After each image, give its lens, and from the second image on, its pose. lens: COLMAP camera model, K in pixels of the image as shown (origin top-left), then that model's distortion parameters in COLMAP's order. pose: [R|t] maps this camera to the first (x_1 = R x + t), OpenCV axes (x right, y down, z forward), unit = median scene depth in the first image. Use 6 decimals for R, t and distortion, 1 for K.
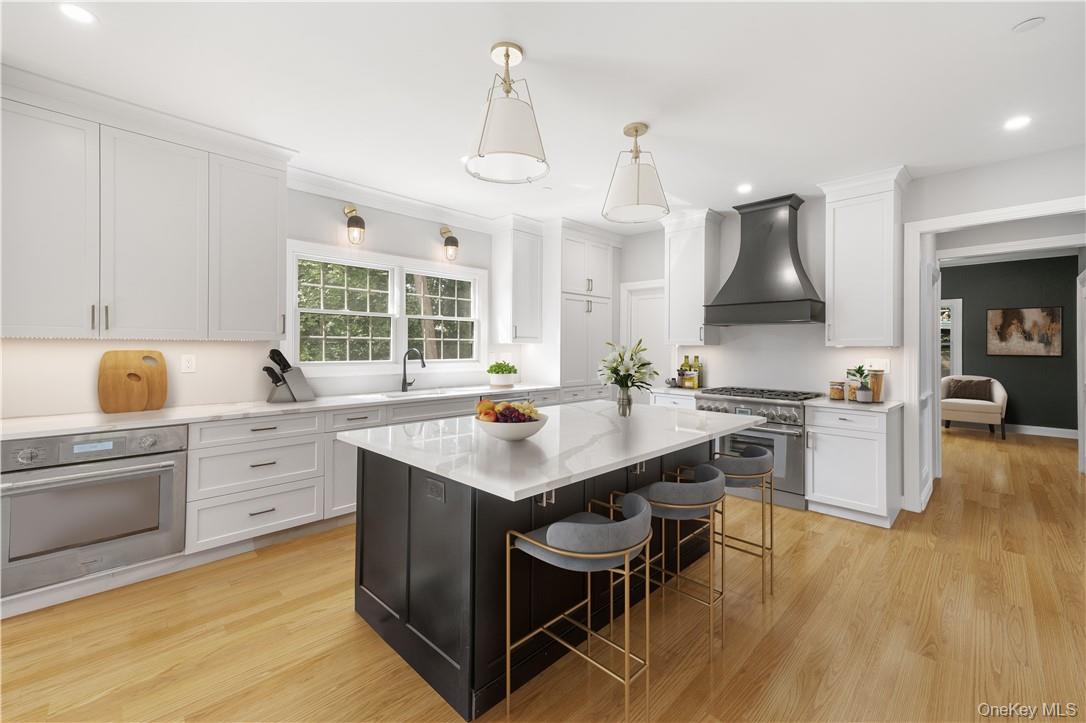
lens RADIAL K [[449.6, 0, 544.1], [0, 449.6, 342.9], [0, 0, 1]] dist [0.000456, -0.000034]
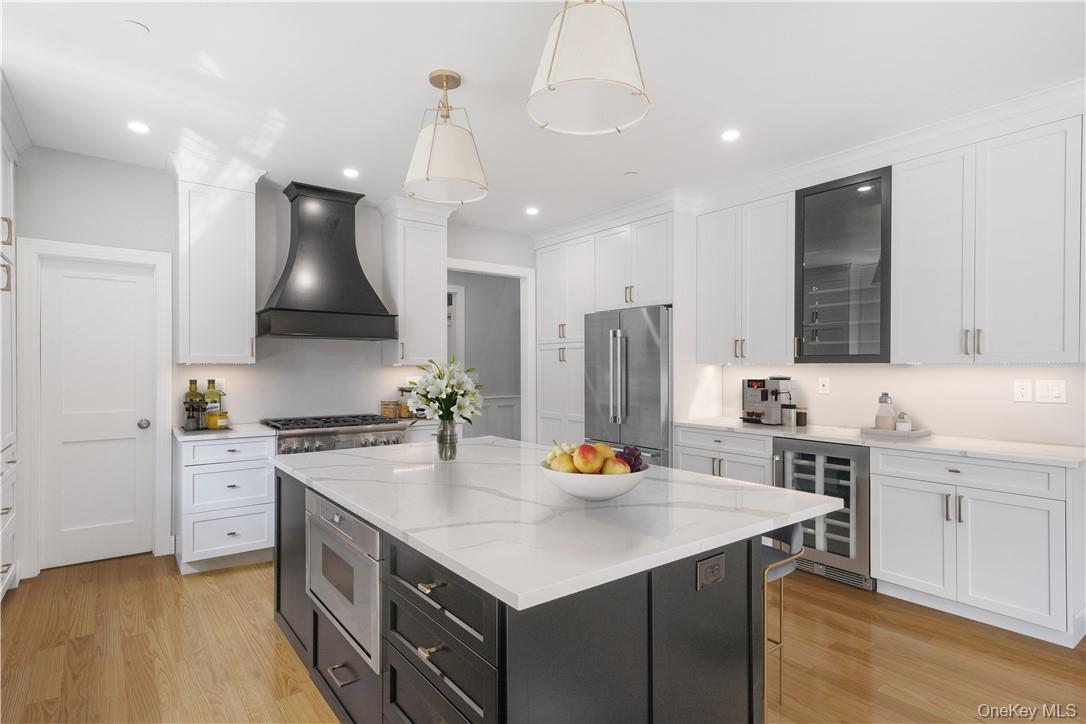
lens RADIAL K [[550.5, 0, 543.0], [0, 550.5, 362.0], [0, 0, 1]] dist [0.000548, -0.000298]
pose [[0.145630, 0.004343, 0.989330, -0.459225], [-0.008484, 0.999959, -0.003141, 0.002401], [-0.989303, -0.007936, 0.145661, 0.461031]]
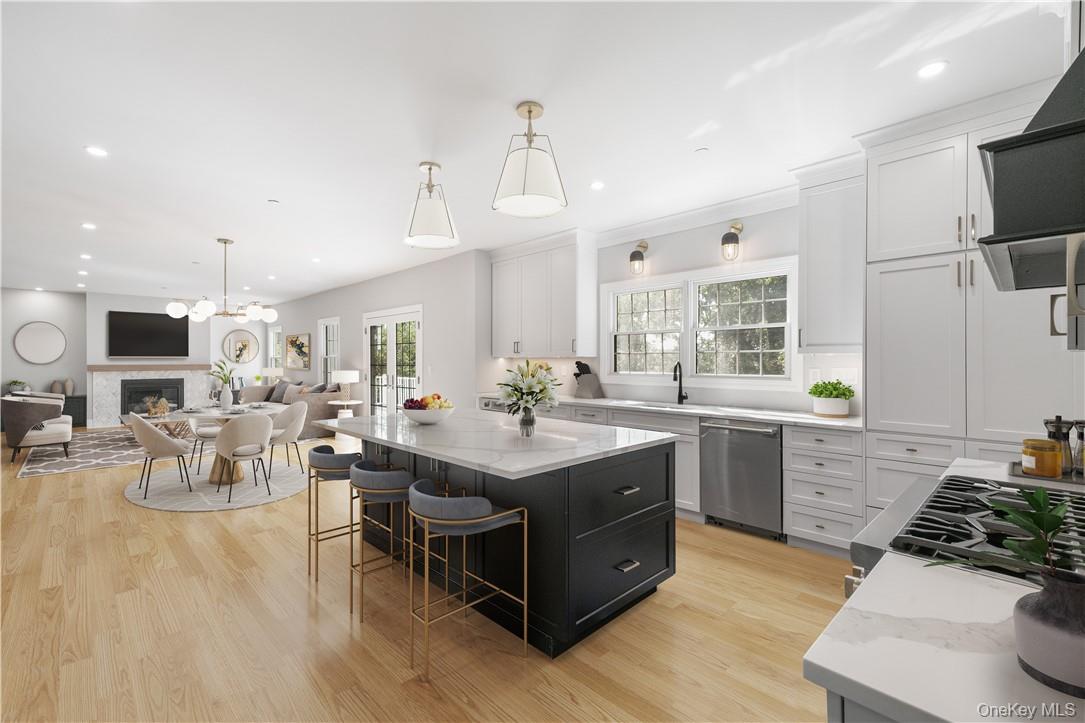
lens RADIAL K [[467.6, 0, 542.5], [0, 467.6, 361.5], [0, 0, 1]] dist [-0.000295, -0.000170]
pose [[-0.011116, -0.004892, -0.999926, 0.737156], [0.006181, 0.999969, -0.004961, 0.014684], [0.999919, -0.006236, -0.011085, 0.681627]]
